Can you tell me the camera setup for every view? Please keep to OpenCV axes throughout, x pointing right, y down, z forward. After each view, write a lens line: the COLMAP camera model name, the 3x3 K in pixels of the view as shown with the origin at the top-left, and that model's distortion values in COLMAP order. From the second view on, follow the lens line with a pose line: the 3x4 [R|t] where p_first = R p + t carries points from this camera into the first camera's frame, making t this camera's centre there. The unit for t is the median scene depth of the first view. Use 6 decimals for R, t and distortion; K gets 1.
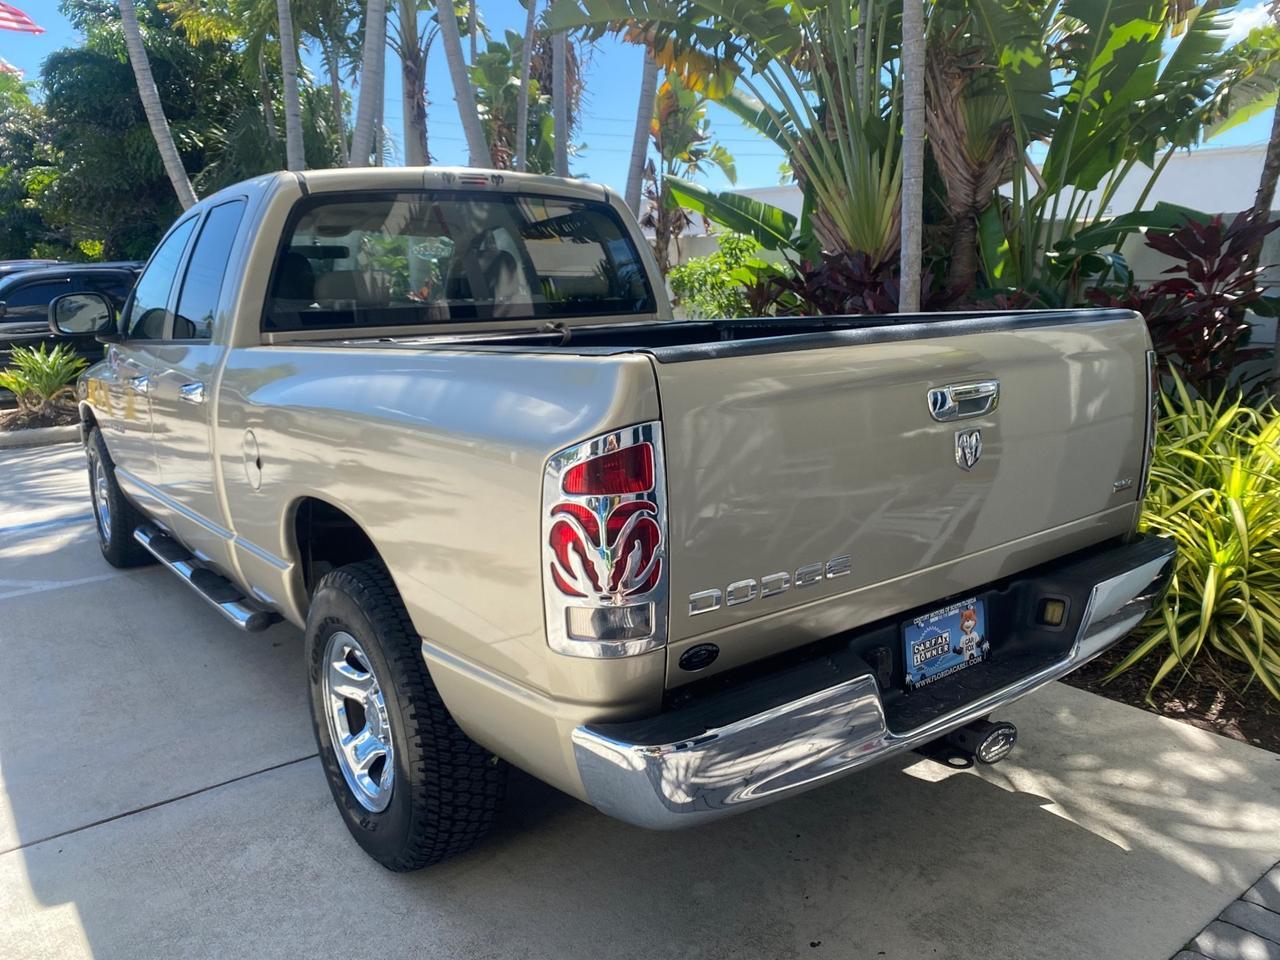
lens RADIAL K [[989.9, 0, 640.6], [0, 989.9, 486.9], [0, 0, 1]] dist [0.016564, -0.017811]
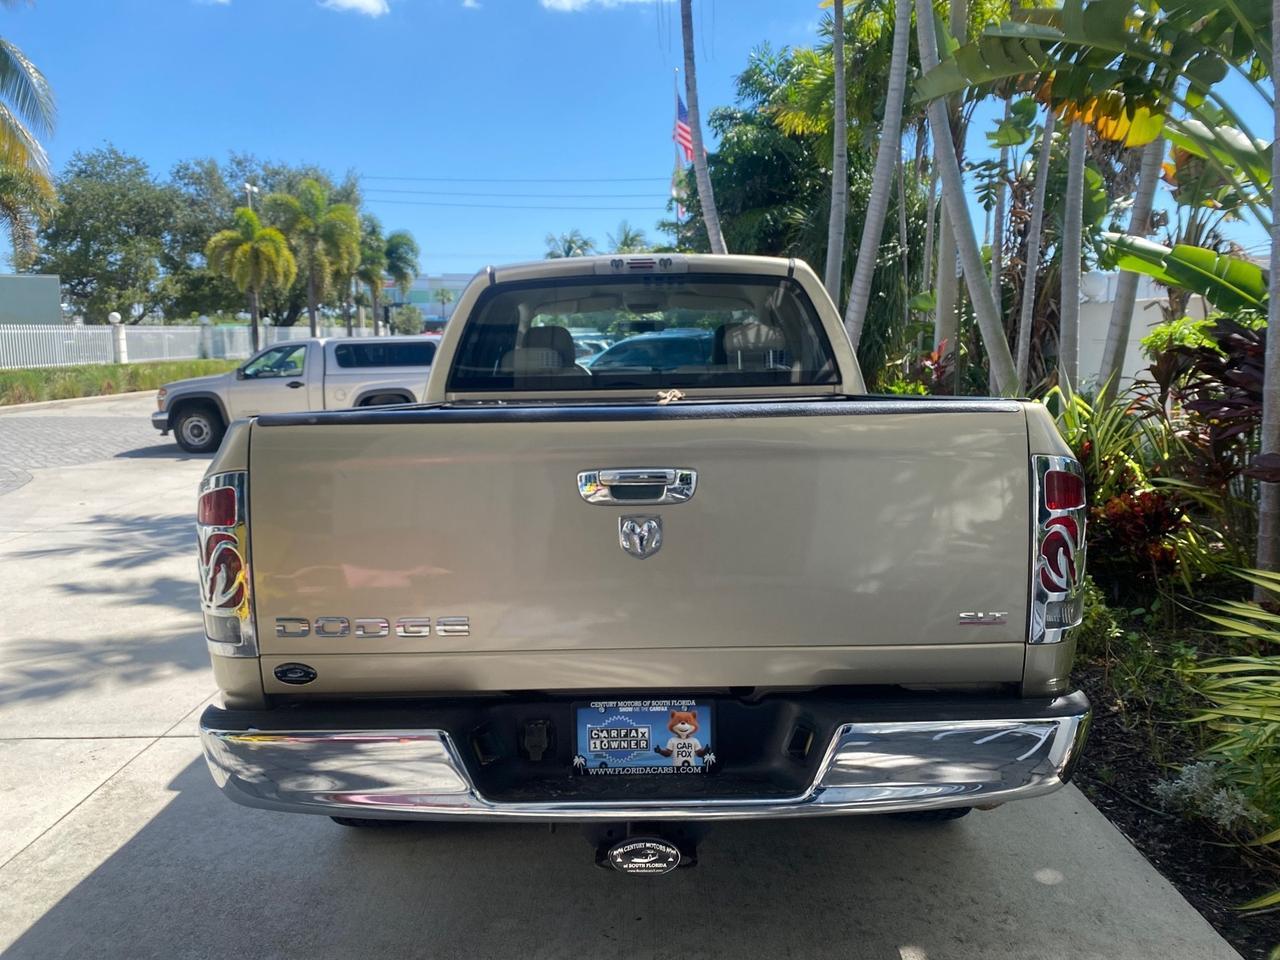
lens RADIAL K [[989.9, 0, 631.1], [0, 989.9, 481.0], [0, 0, 1]] dist [0.016564, -0.017811]
pose [[0.787757, 0.088561, -0.609587, 0.546426], [-0.128062, 0.991534, -0.021442, -0.042756], [0.602527, 0.094957, 0.792429, 0.134397]]
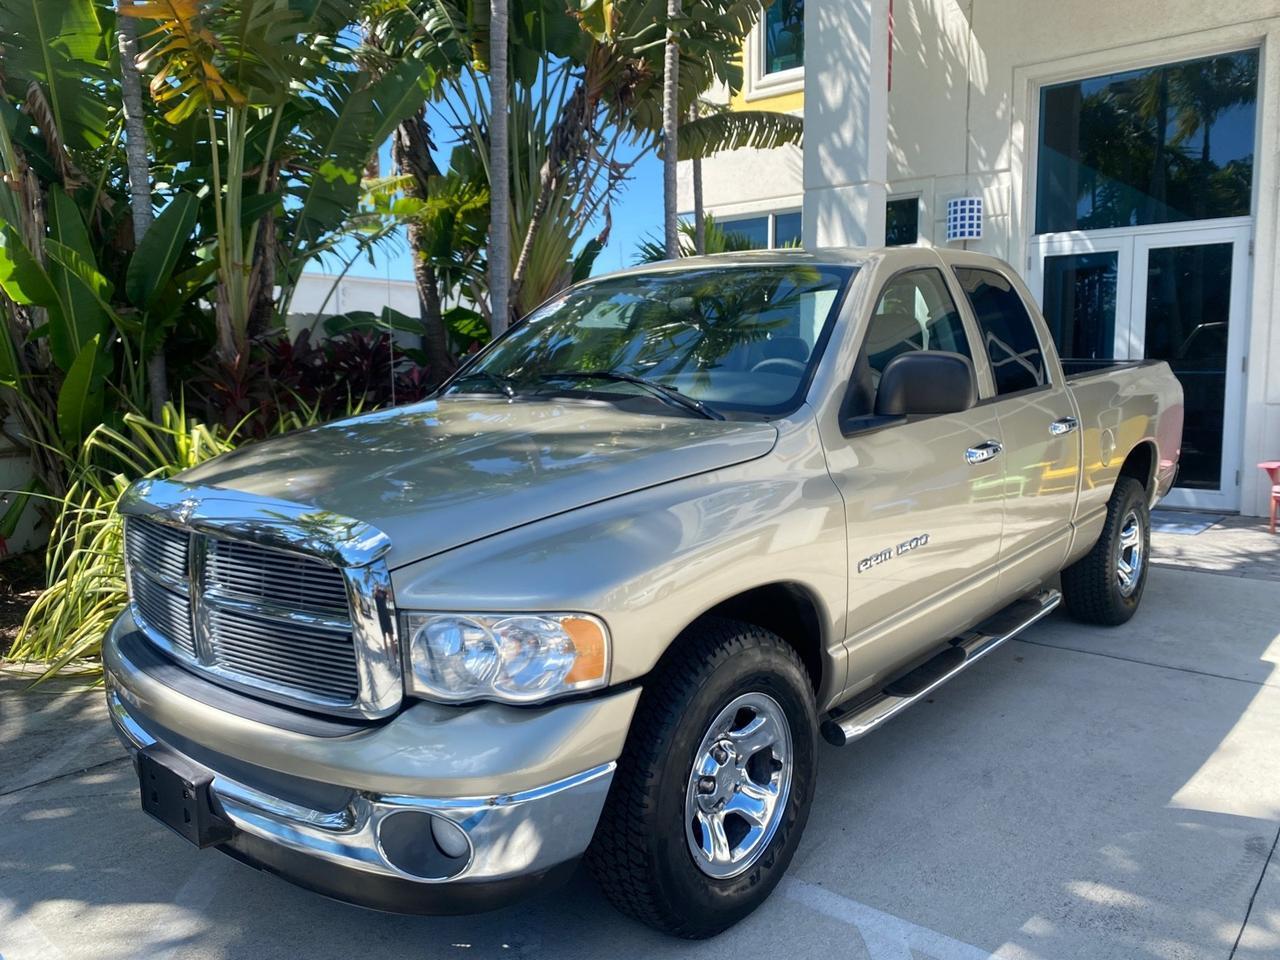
lens RADIAL K [[989.9, 0, 647.0], [0, 989.9, 474.1], [0, 0, 1]] dist [0.016564, -0.017811]
pose [[-0.219008, -0.095222, 0.971066, -1.491858], [0.219933, 0.964797, 0.144210, -0.316928], [-0.950613, 0.245152, -0.190356, 1.680649]]
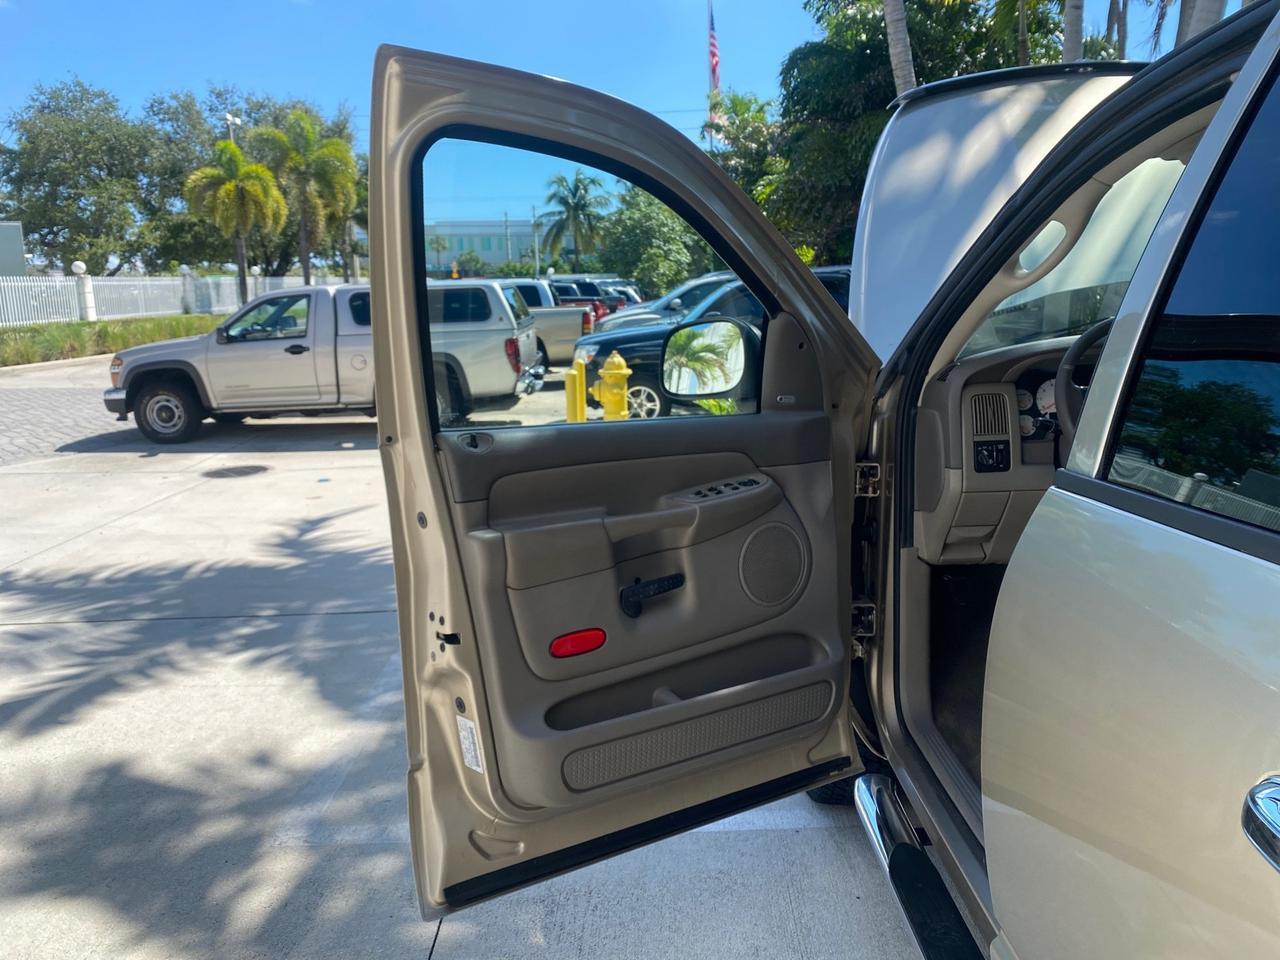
lens RADIAL K [[989.9, 0, 637.1], [0, 989.9, 482.8], [0, 0, 1]] dist [0.016564, -0.017811]
pose [[0.794650, 0.108185, -0.597350, -0.436532], [-0.112643, 0.993182, 0.030025, -0.153859], [0.596525, 0.043428, 0.801418, 0.738297]]
